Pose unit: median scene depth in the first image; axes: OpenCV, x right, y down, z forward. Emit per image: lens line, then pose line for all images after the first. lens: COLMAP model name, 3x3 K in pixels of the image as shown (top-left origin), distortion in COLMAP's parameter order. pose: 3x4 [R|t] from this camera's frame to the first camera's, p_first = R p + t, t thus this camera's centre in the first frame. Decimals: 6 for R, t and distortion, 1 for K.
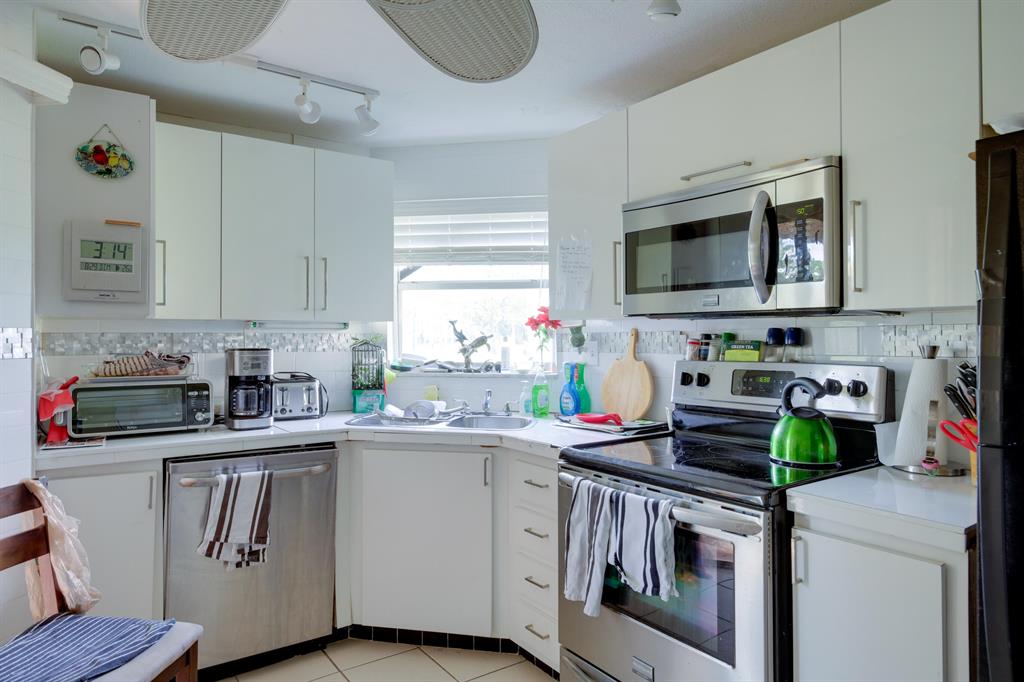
lens RADIAL K [[629.2, 0, 512.7], [0, 629.2, 337.7], [0, 0, 1]] dist [-0.004150, -0.000462]
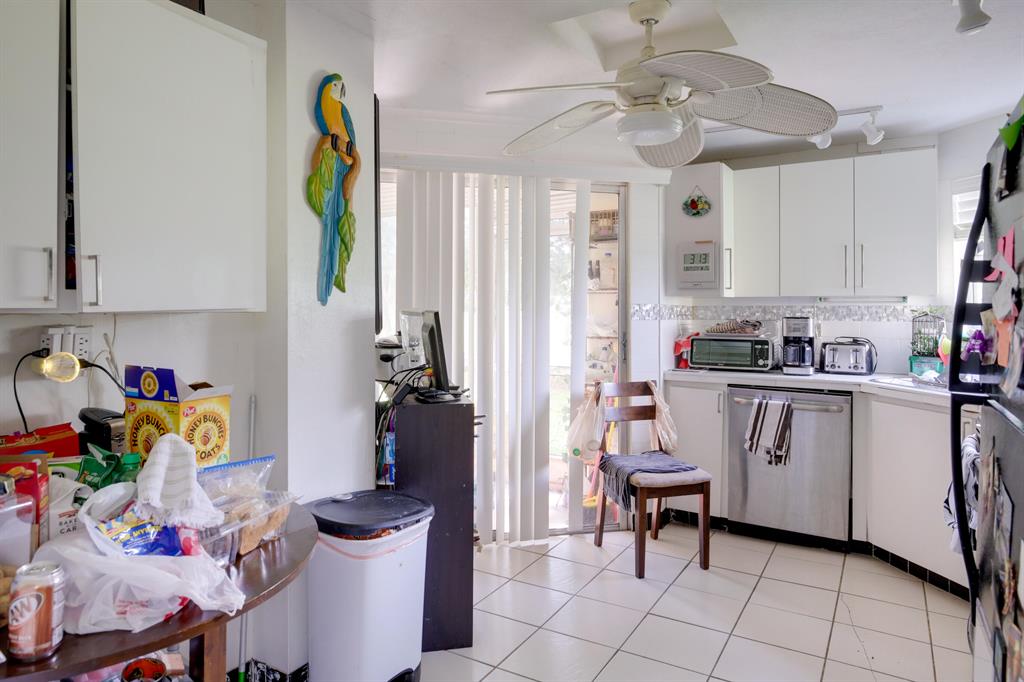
lens RADIAL K [[629.2, 0, 511.2], [0, 629.2, 341.6], [0, 0, 1]] dist [-0.004150, -0.000462]
pose [[0.399379, 0.048732, -0.915490, 0.630978], [-0.001898, 0.998628, 0.052330, -0.000402], [0.916784, -0.019162, 0.398923, -0.139981]]
